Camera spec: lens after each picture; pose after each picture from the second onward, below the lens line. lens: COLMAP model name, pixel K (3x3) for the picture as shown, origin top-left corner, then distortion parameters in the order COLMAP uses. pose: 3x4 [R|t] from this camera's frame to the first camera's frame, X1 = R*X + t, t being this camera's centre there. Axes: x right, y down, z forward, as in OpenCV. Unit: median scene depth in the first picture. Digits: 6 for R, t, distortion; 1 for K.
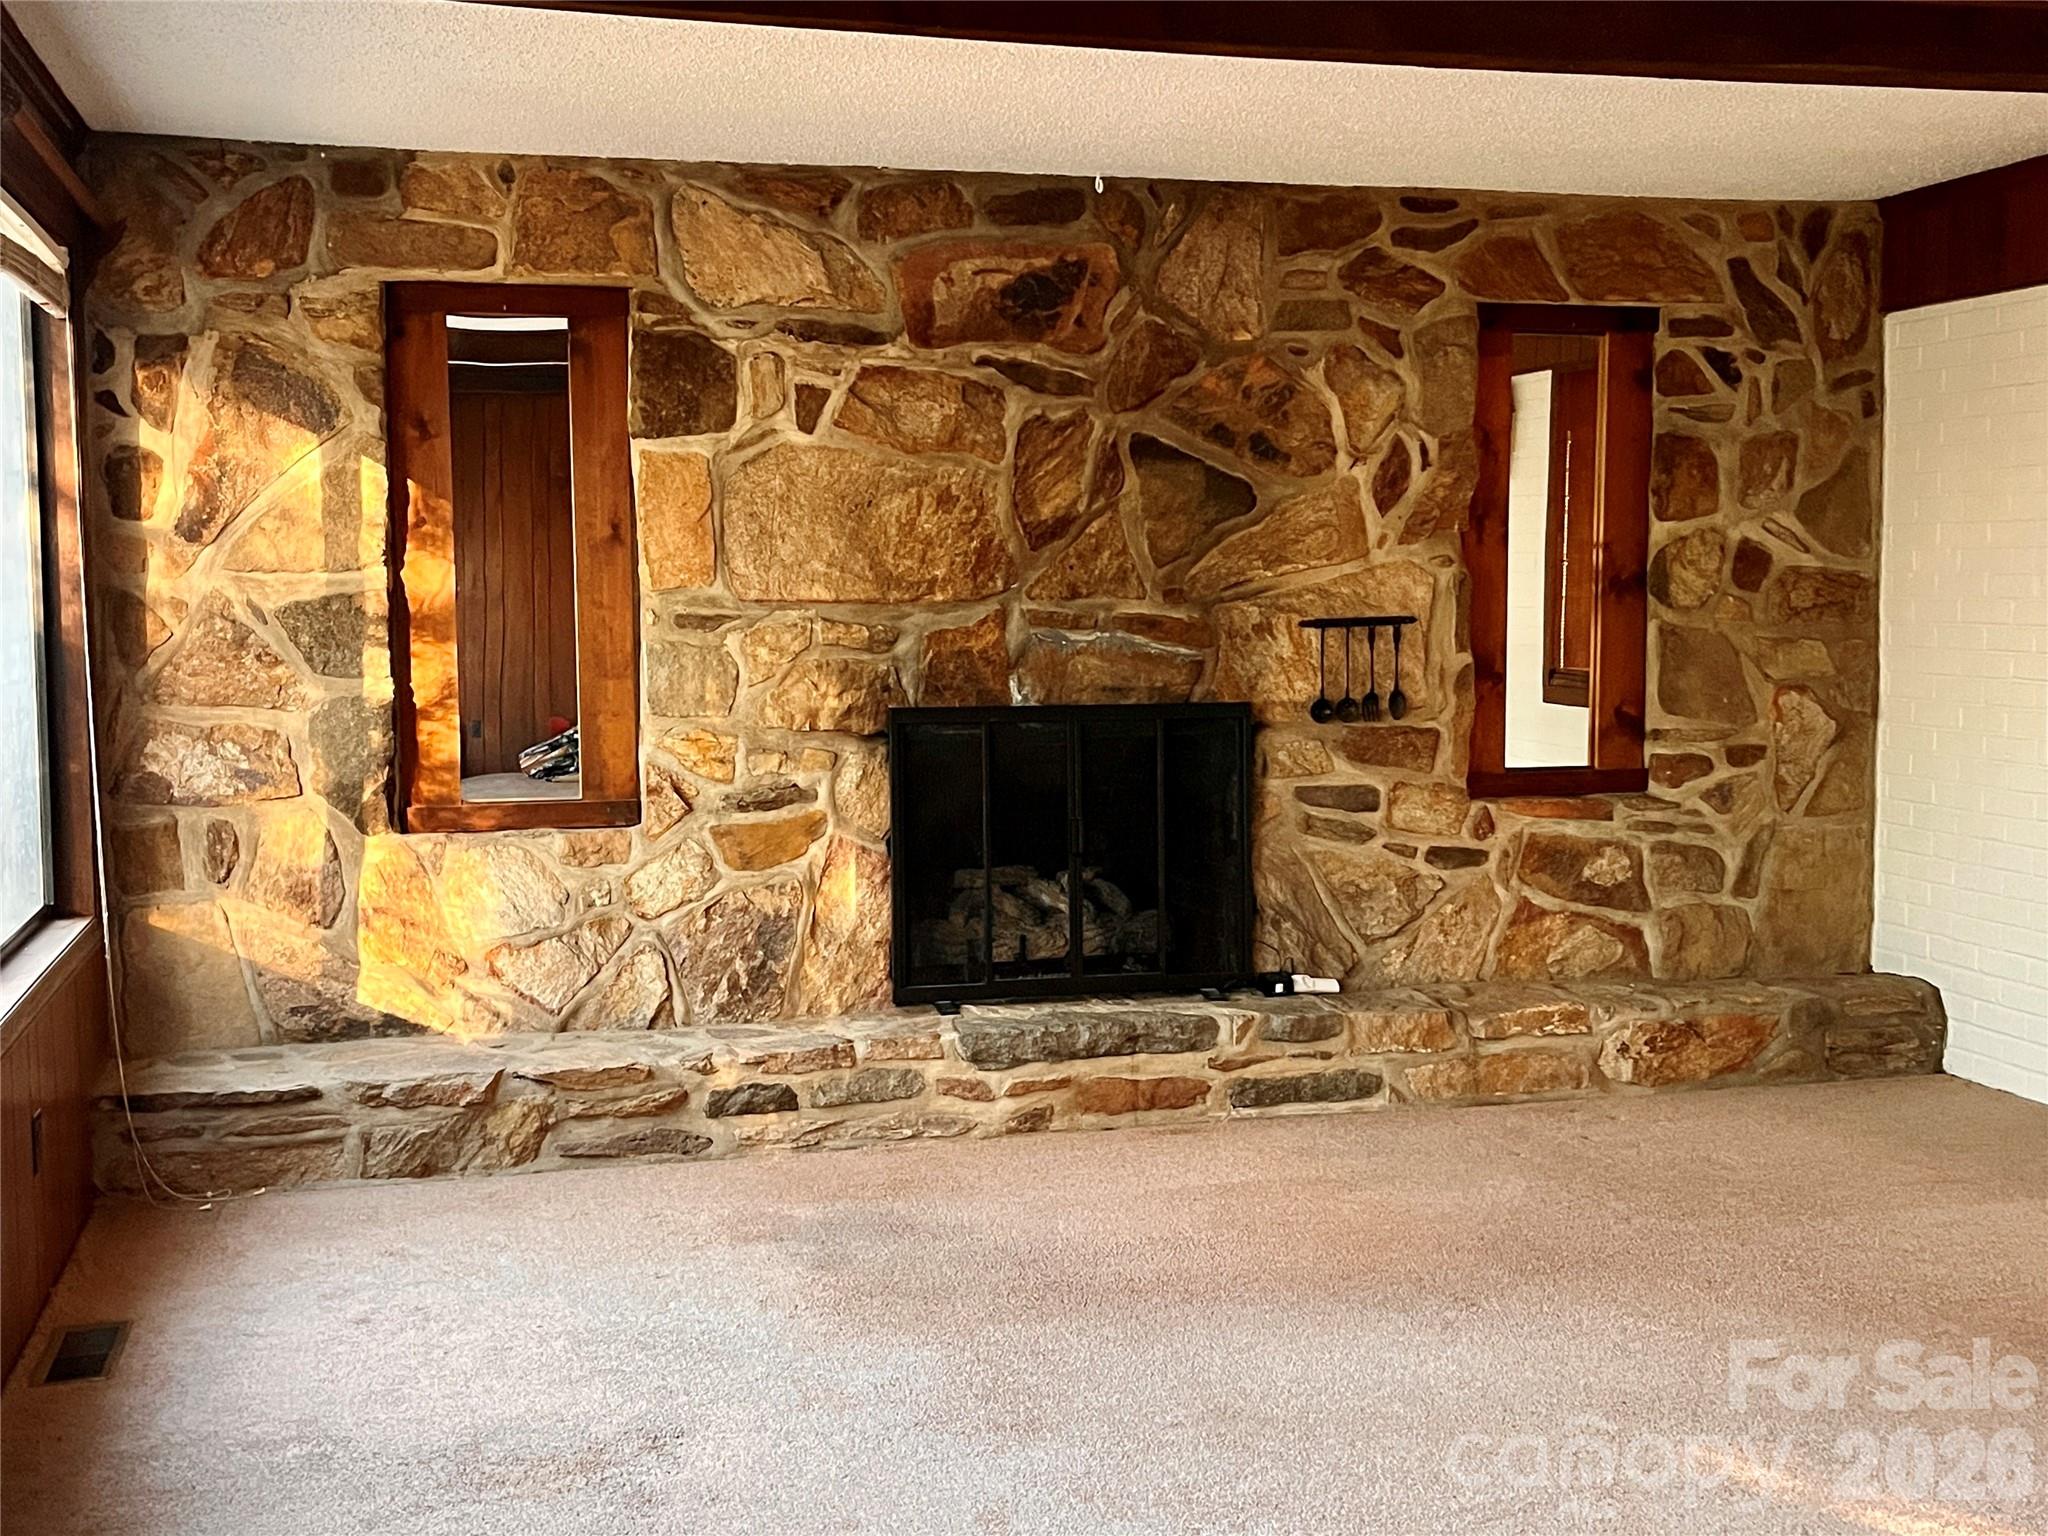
lens RADIAL K [[2339.4, 0, 1025.8], [0, 2339.4, 772.5], [0, 0, 1]] dist [0.064195, 0.000000]
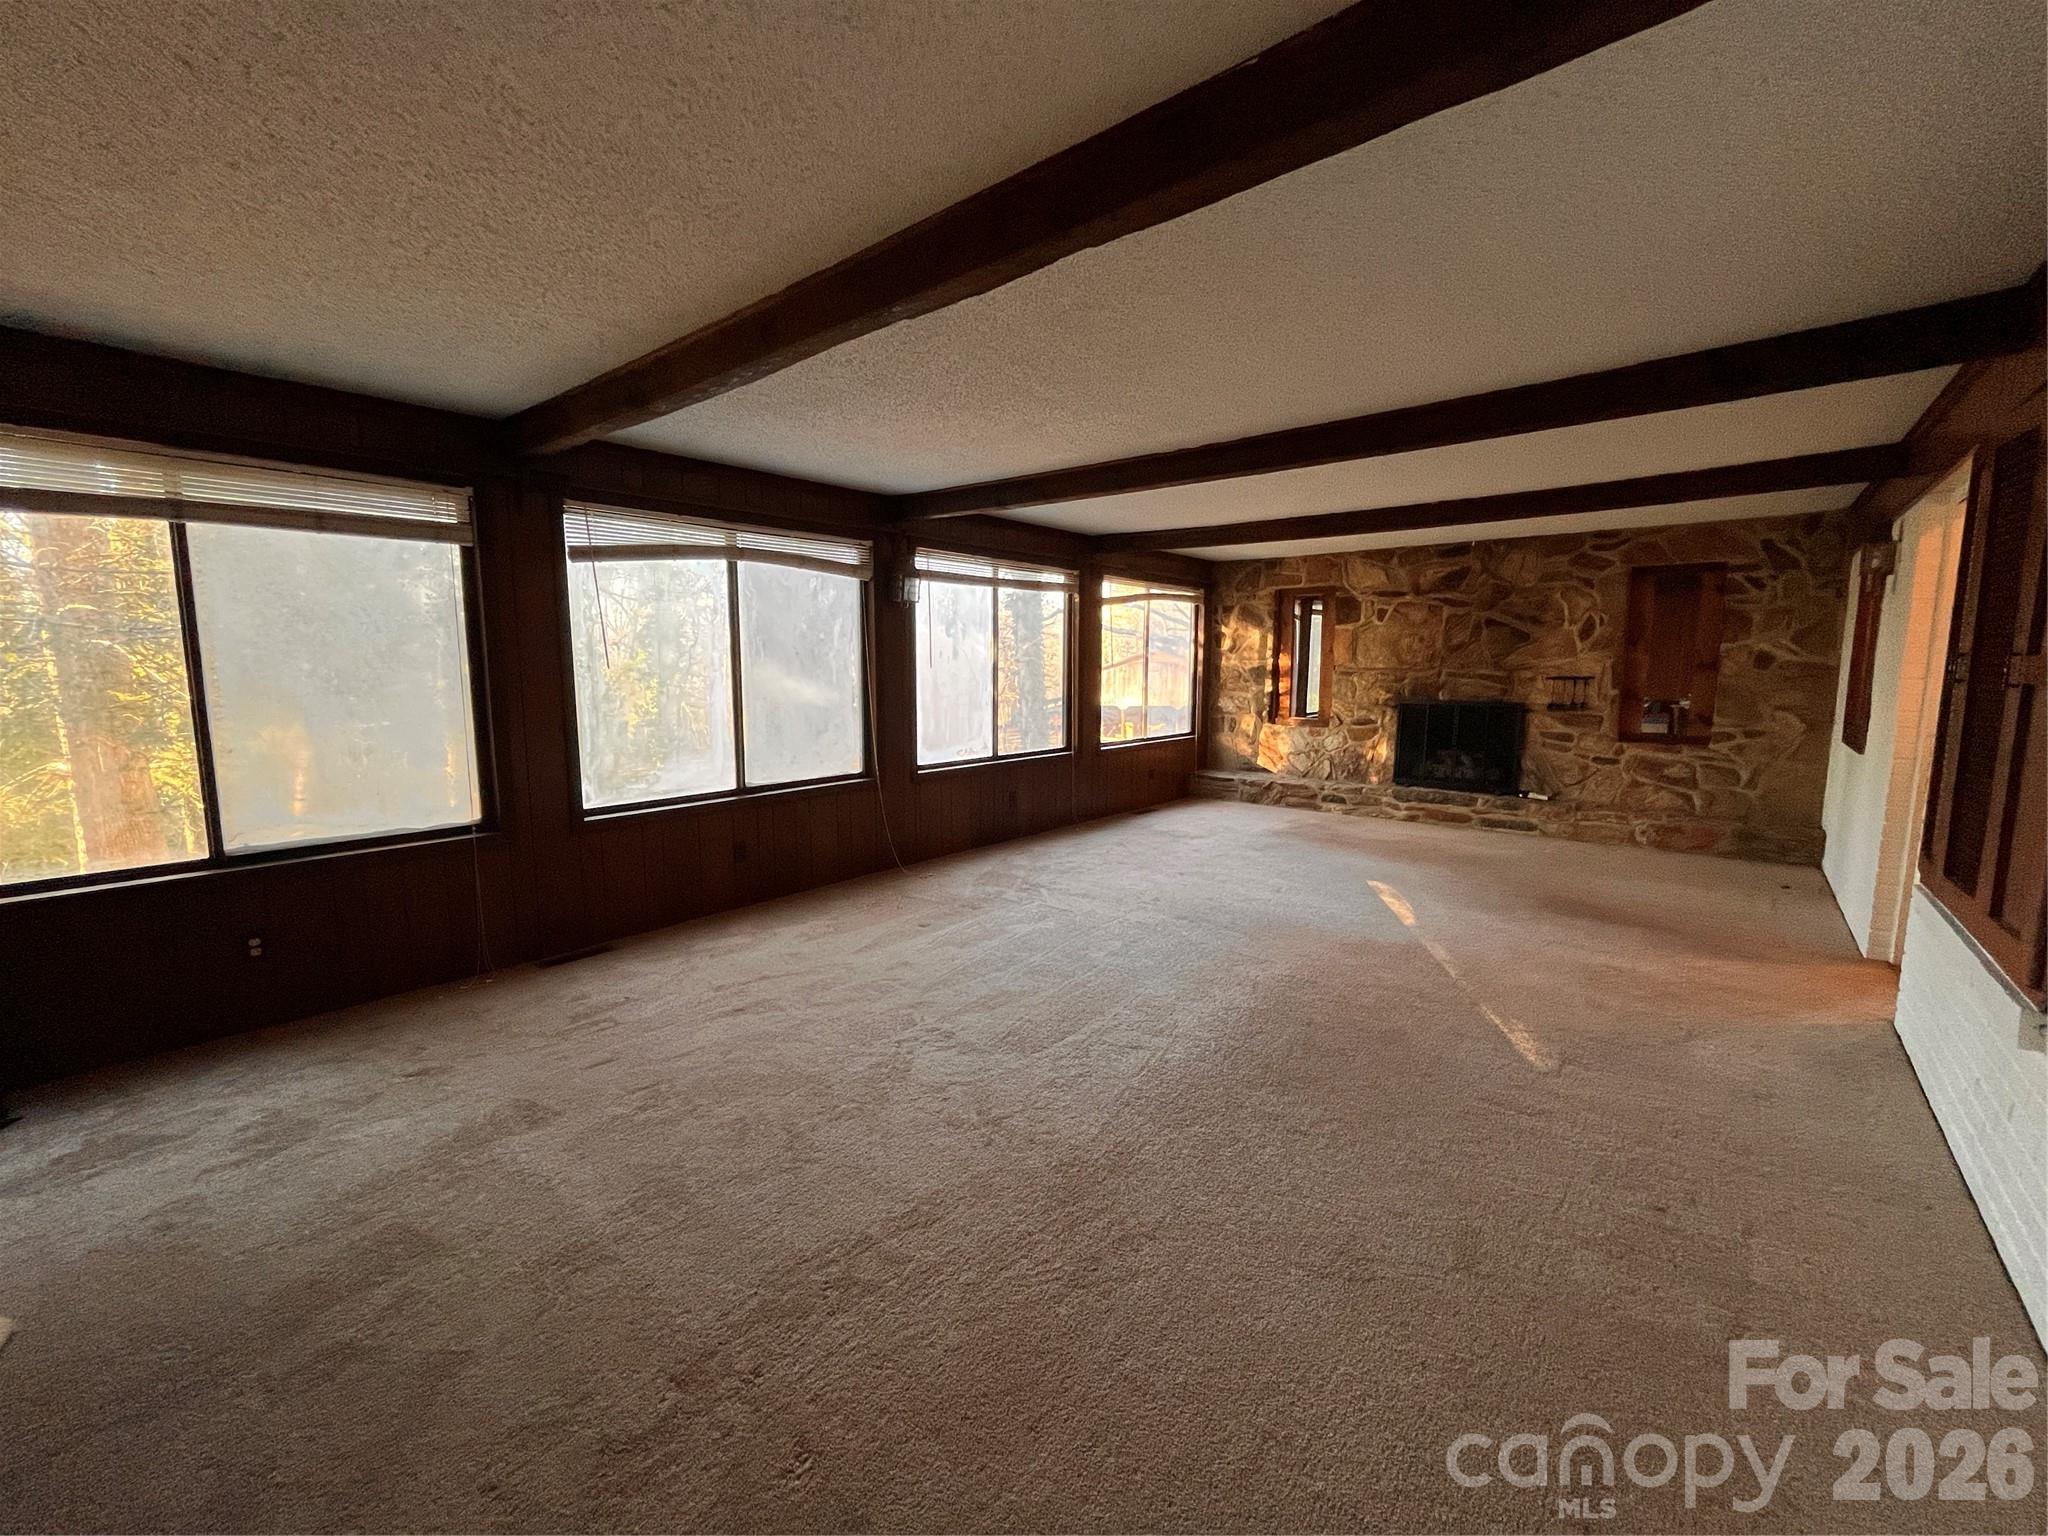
lens RADIAL K [[833.4, 0, 1027.7], [0, 833.4, 771.5], [0, 0, 1]] dist [-0.003767, 0.000744]
pose [[0.576069, 0.111169, -0.809806, 0.626976], [-0.073822, 0.993736, 0.083904, 0.016323], [0.814061, 0.011447, 0.580667, -0.179722]]
